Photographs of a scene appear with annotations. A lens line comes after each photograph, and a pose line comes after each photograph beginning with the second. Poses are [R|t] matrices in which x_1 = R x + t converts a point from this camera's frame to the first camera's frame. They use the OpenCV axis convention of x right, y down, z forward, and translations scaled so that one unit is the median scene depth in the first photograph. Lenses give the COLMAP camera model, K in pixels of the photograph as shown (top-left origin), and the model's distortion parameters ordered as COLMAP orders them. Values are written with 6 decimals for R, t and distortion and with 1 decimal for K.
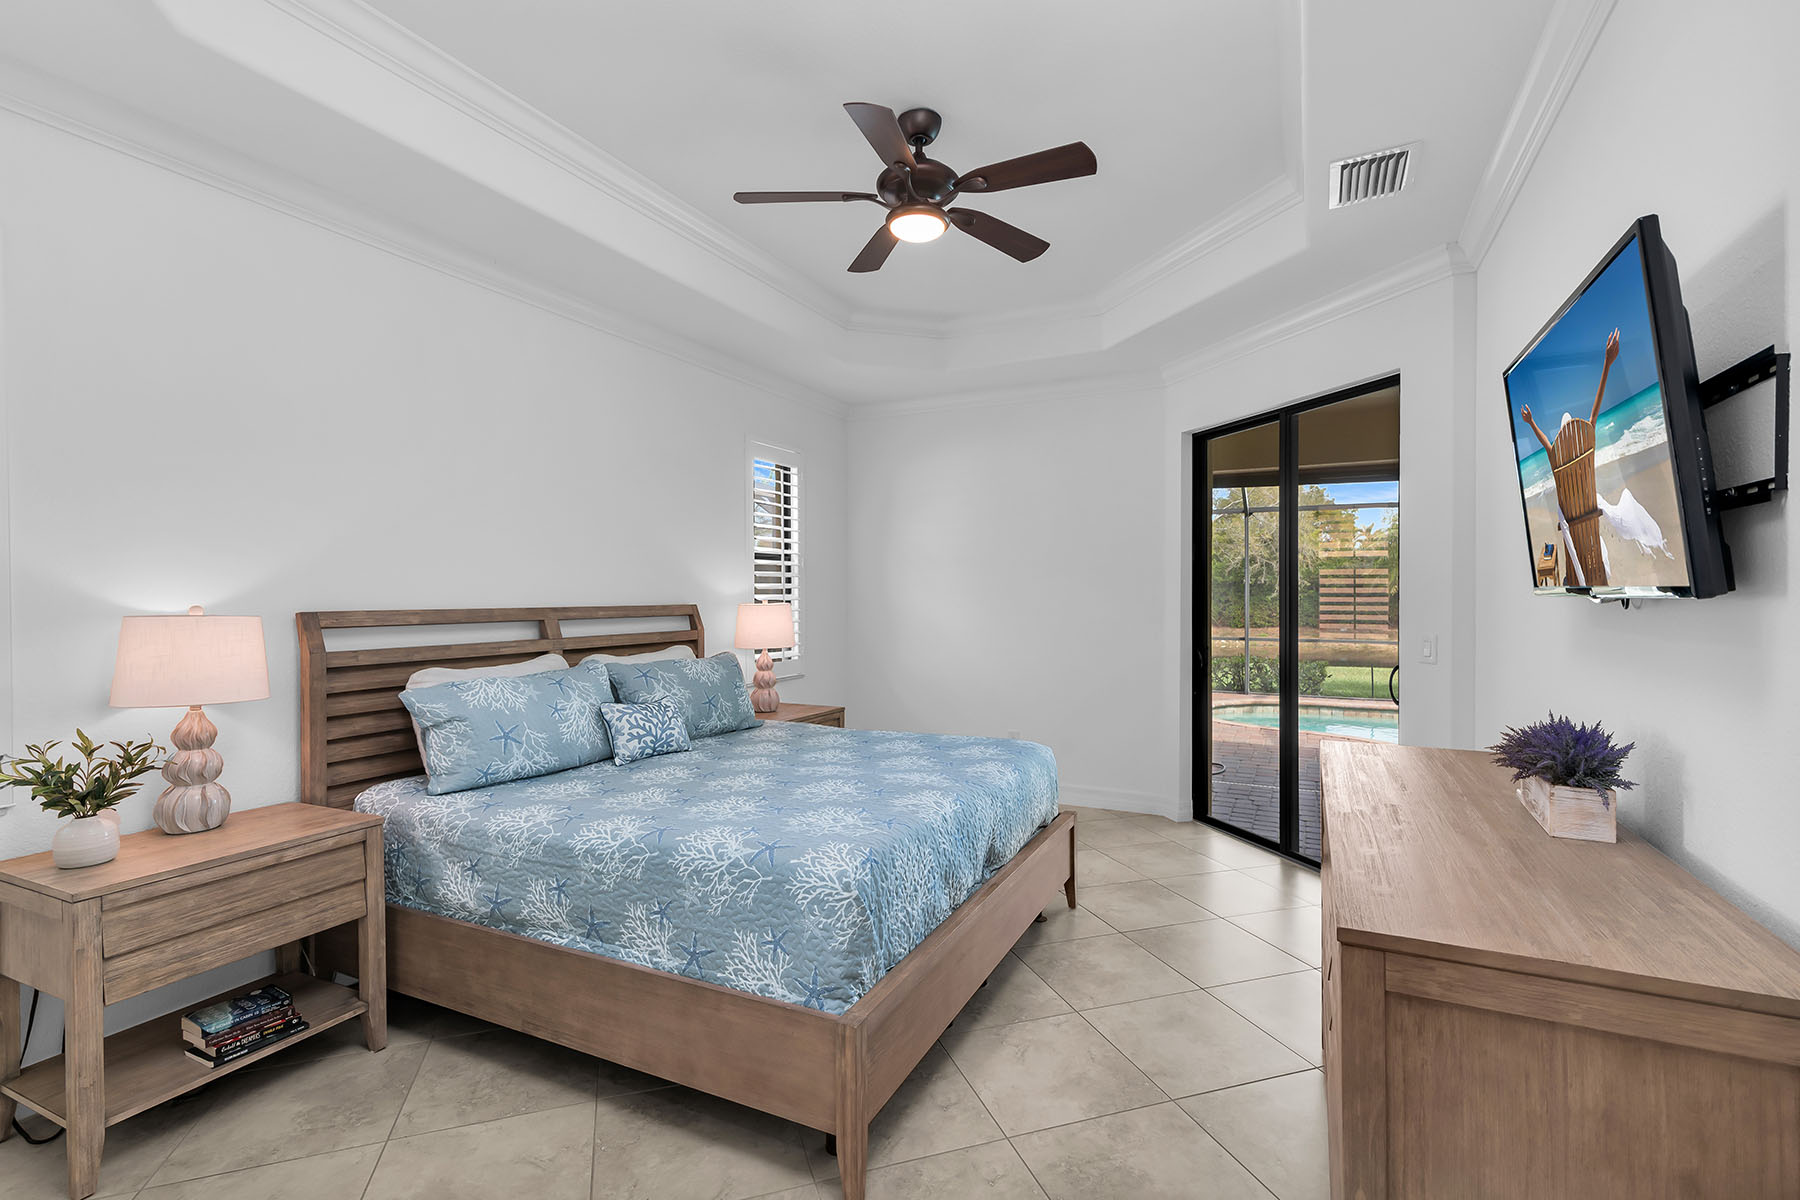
lens RADIAL K [[839.6, 0, 894.1], [0, 839.6, 597.5], [0, 0, 1]] dist [0.019344, -0.000313]
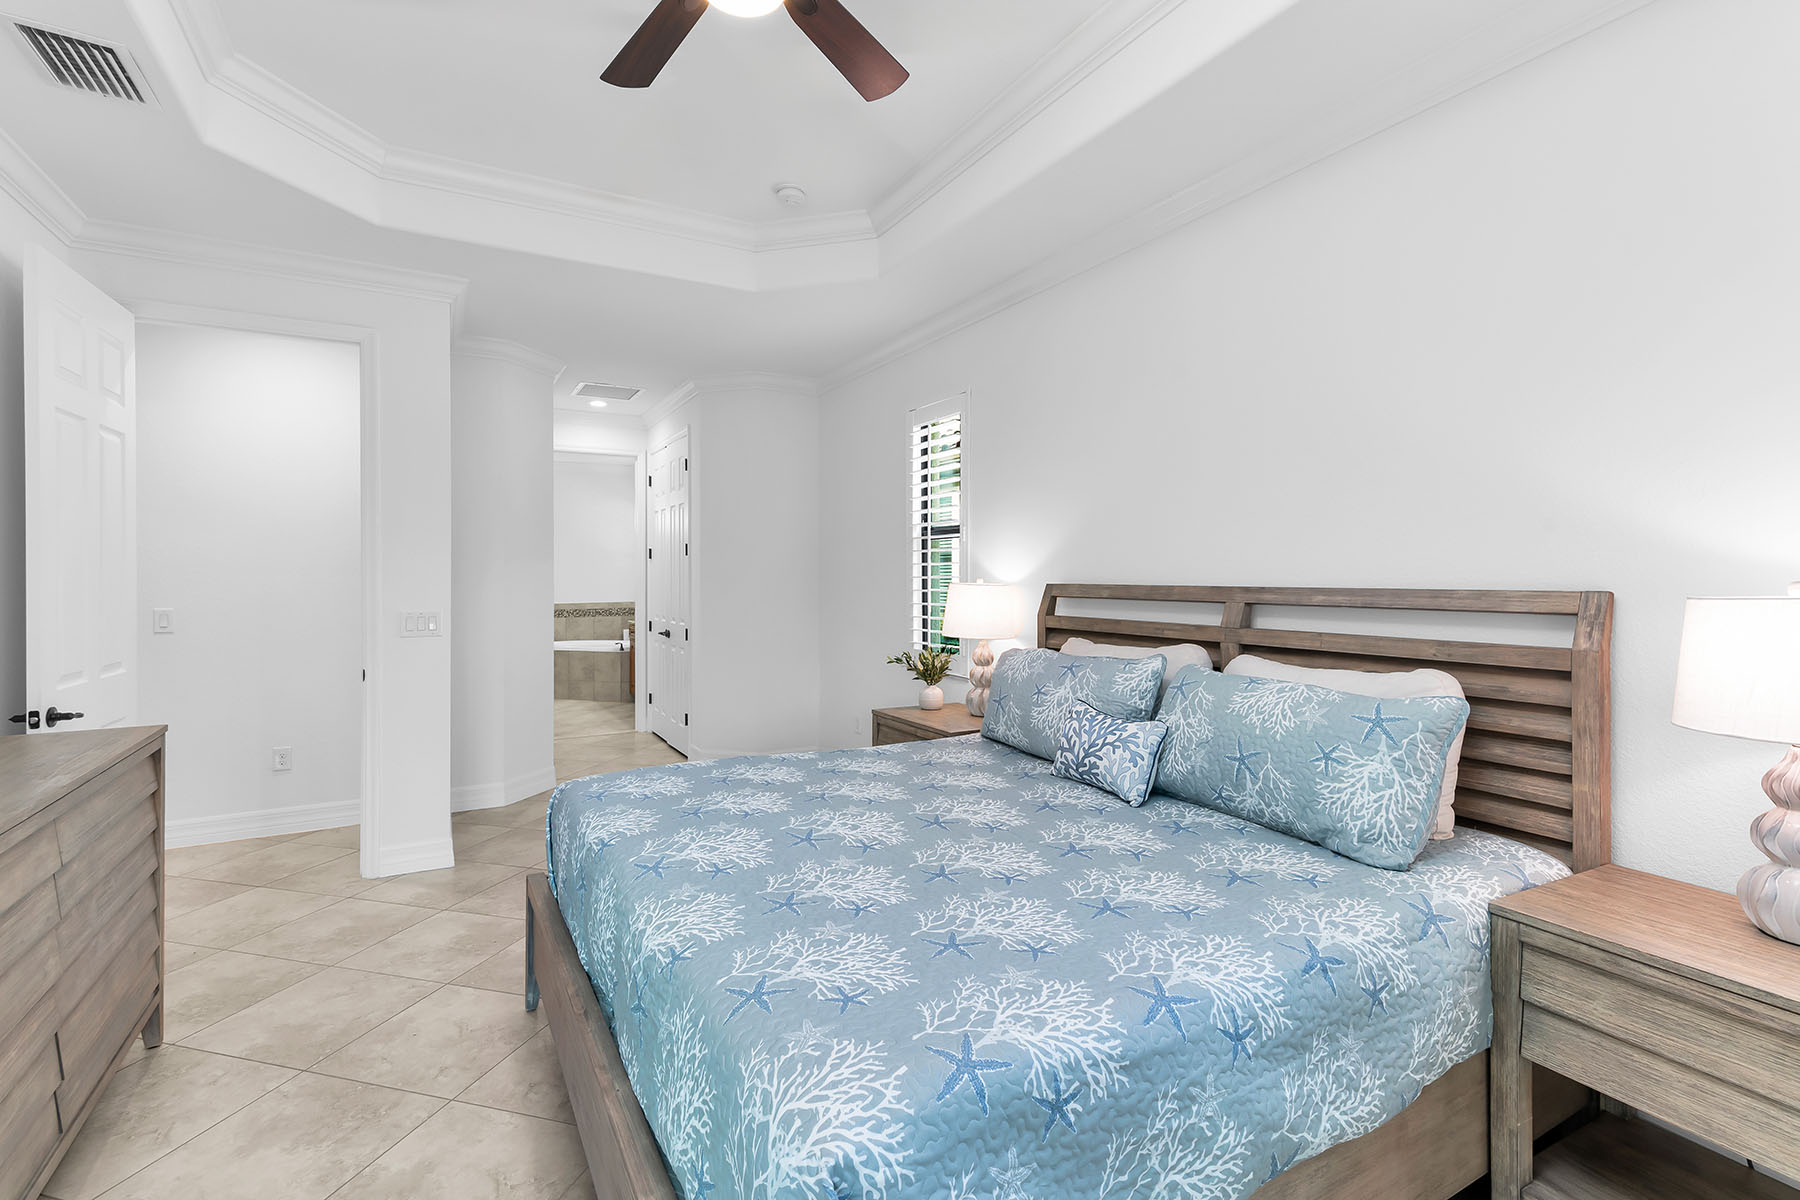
lens RADIAL K [[833.9, 0, 892.5], [0, 833.9, 587.1], [0, 0, 1]] dist [0.011349, -0.000093]
pose [[-0.572755, 0.008704, -0.819680, 0.447977], [-0.007294, 0.999850, 0.015715, 0.003167], [0.819694, 0.014979, -0.572606, 1.373844]]
